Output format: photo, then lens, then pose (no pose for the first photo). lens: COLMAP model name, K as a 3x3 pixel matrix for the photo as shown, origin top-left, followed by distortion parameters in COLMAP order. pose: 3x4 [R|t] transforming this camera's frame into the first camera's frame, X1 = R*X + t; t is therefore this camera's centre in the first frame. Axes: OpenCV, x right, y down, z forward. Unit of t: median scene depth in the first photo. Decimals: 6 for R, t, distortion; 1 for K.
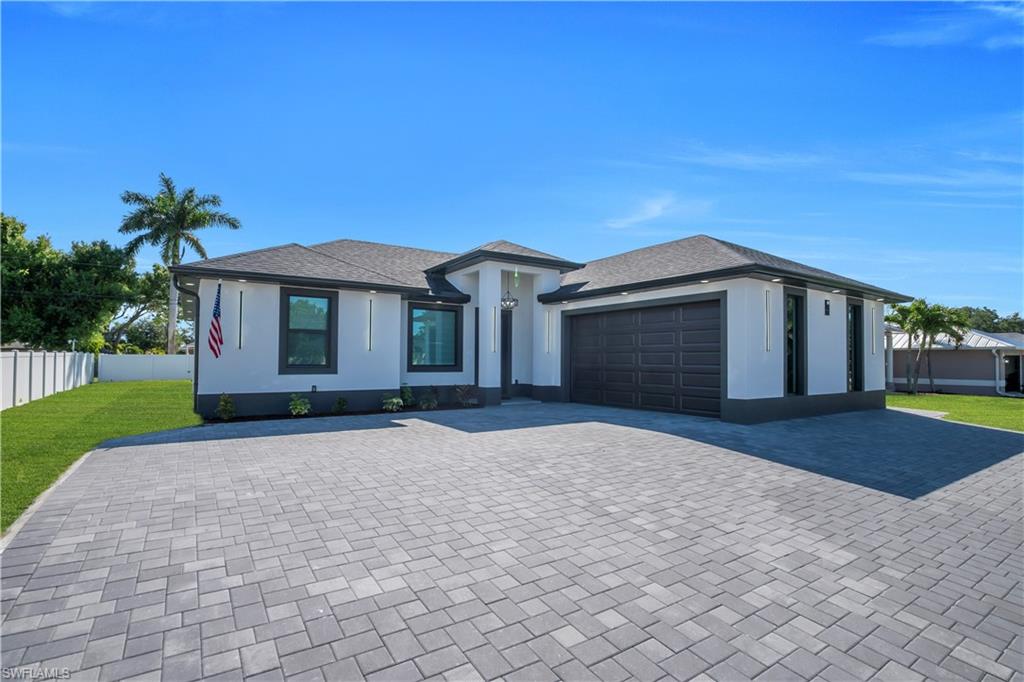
lens RADIAL K [[495.5, 0, 514.9], [0, 495.5, 349.4], [0, 0, 1]] dist [-0.031715, 0.002821]
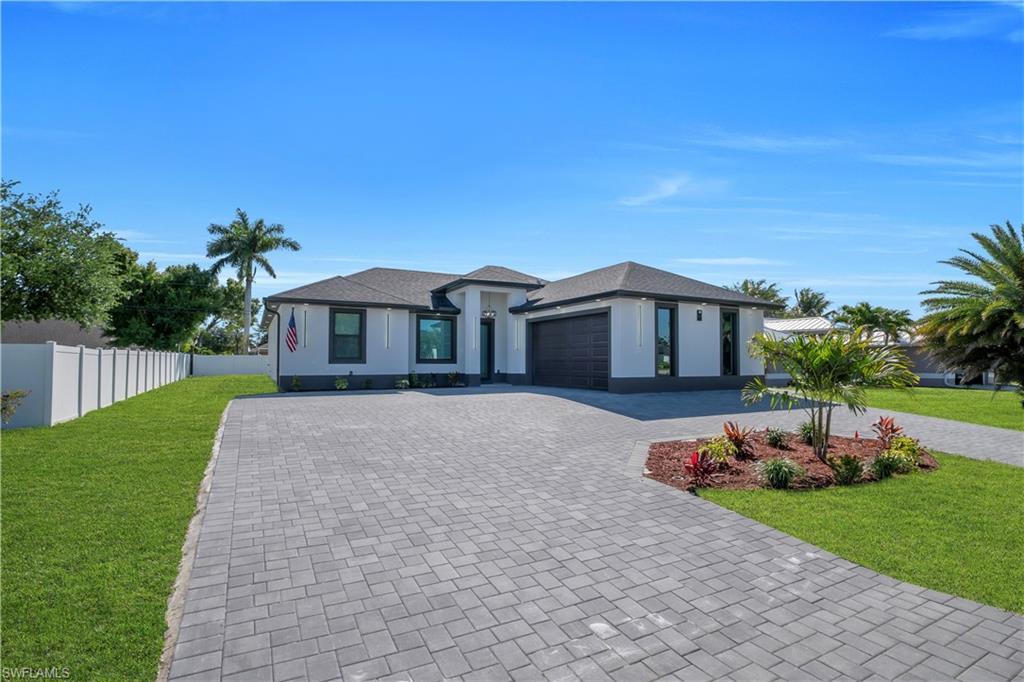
lens RADIAL K [[495.5, 0, 513.3], [0, 495.5, 343.3], [0, 0, 1]] dist [-0.031715, 0.002821]
pose [[0.995434, -0.007844, -0.095128, 0.188366], [0.006280, 0.999840, -0.016734, 0.012416], [0.095244, 0.016060, 0.995324, -0.374978]]
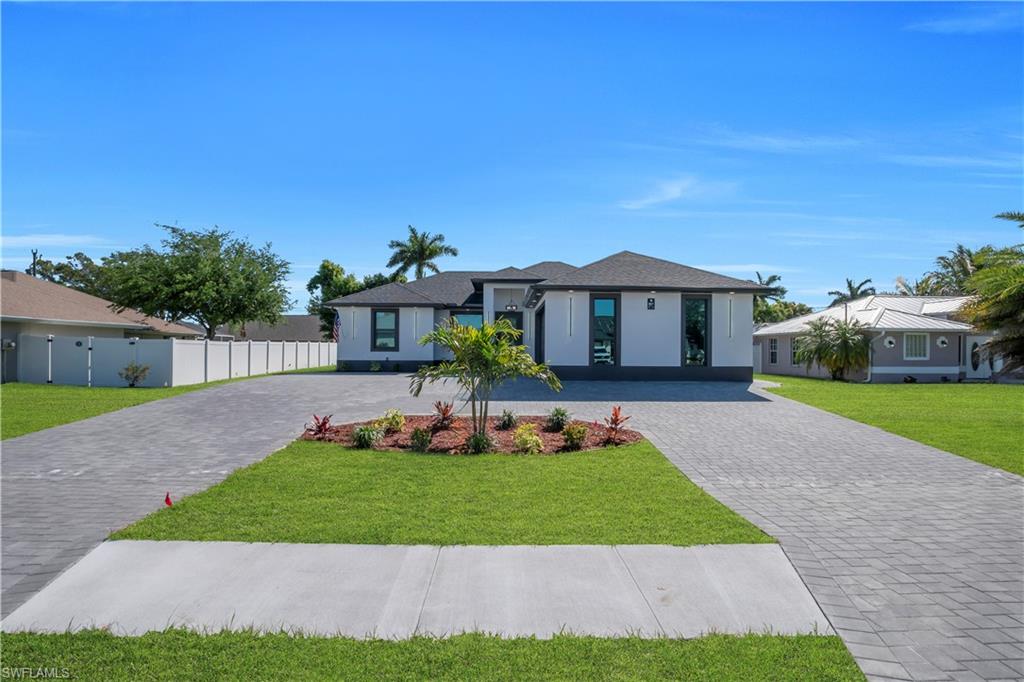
lens RADIAL K [[495.5, 0, 513.2], [0, 495.5, 349.4], [0, 0, 1]] dist [-0.031715, 0.002821]
pose [[0.845851, -0.001807, -0.533416, 0.834558], [0.011108, 0.999837, 0.014227, 0.015041], [0.533303, -0.017959, 0.845734, -0.309121]]
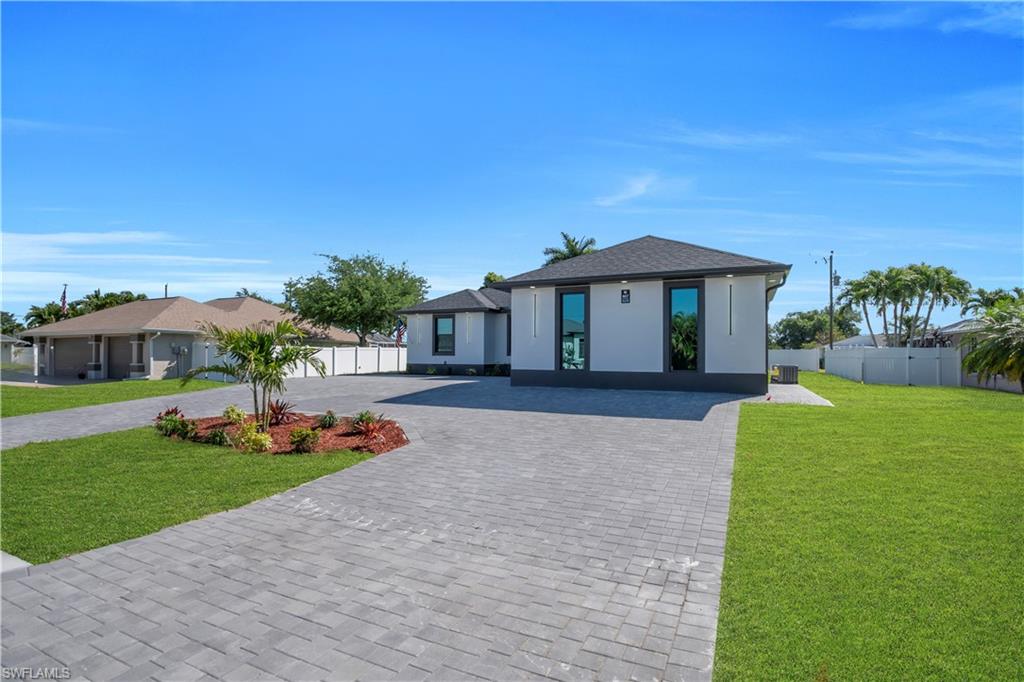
lens RADIAL K [[495.5, 0, 514.0], [0, 495.5, 348.8], [0, 0, 1]] dist [-0.031715, 0.002821]
pose [[0.517374, -0.015072, -0.855627, 1.181158], [0.017148, 0.999827, -0.007244, 0.032627], [0.855588, -0.010925, 0.517543, 0.140178]]
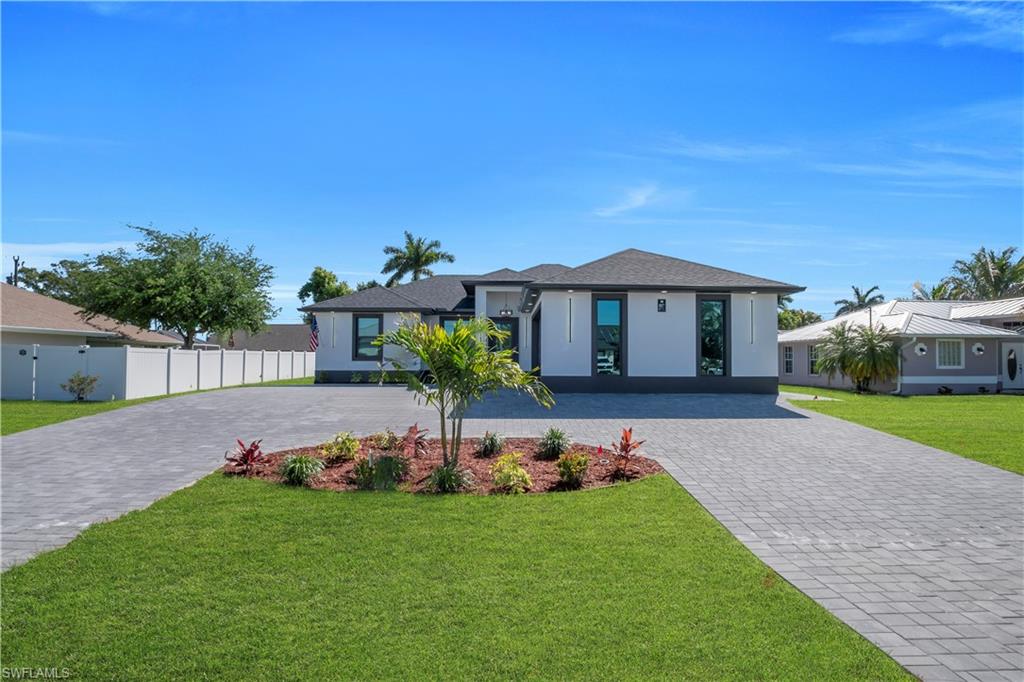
lens RADIAL K [[495.5, 0, 514.0], [0, 495.5, 348.4], [0, 0, 1]] dist [-0.031715, 0.002821]
pose [[0.844517, -0.015768, -0.535297, 0.779132], [0.013044, 0.999876, -0.008874, 0.021448], [0.535370, 0.000512, 0.844617, -0.183251]]
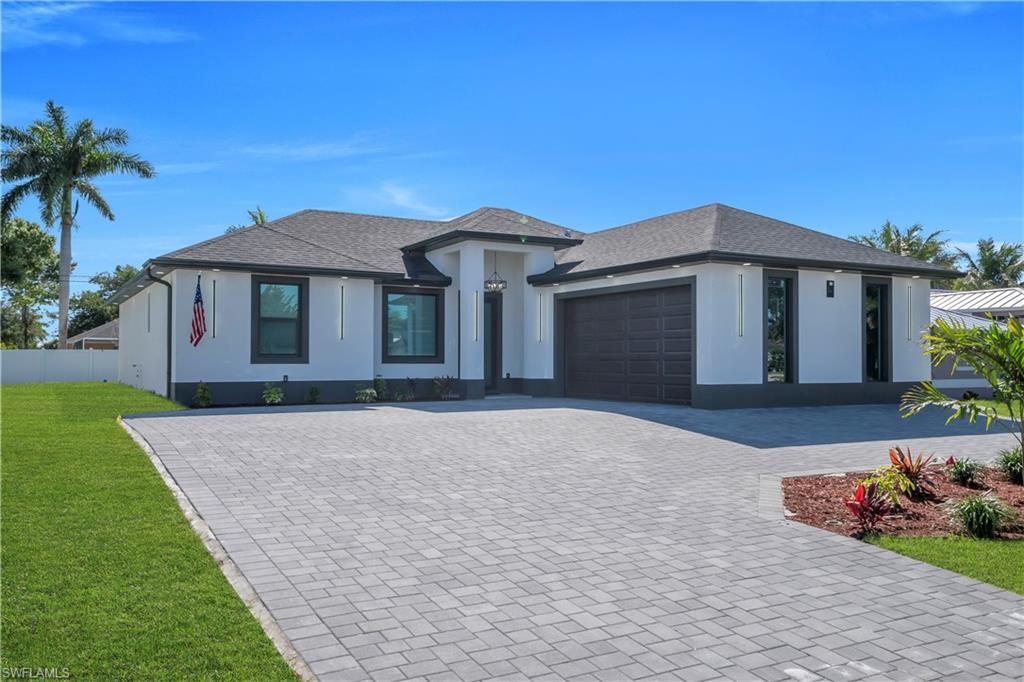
lens RADIAL K [[828.0, 0, 511.6], [0, 828.0, 345.4], [0, 0, 1]] dist [0.041679, 0.018400]
pose [[0.997494, -0.005669, -0.070519, 0.121116], [0.005897, 0.999978, 0.003028, 0.009317], [0.070500, -0.003436, 0.997506, -0.475912]]
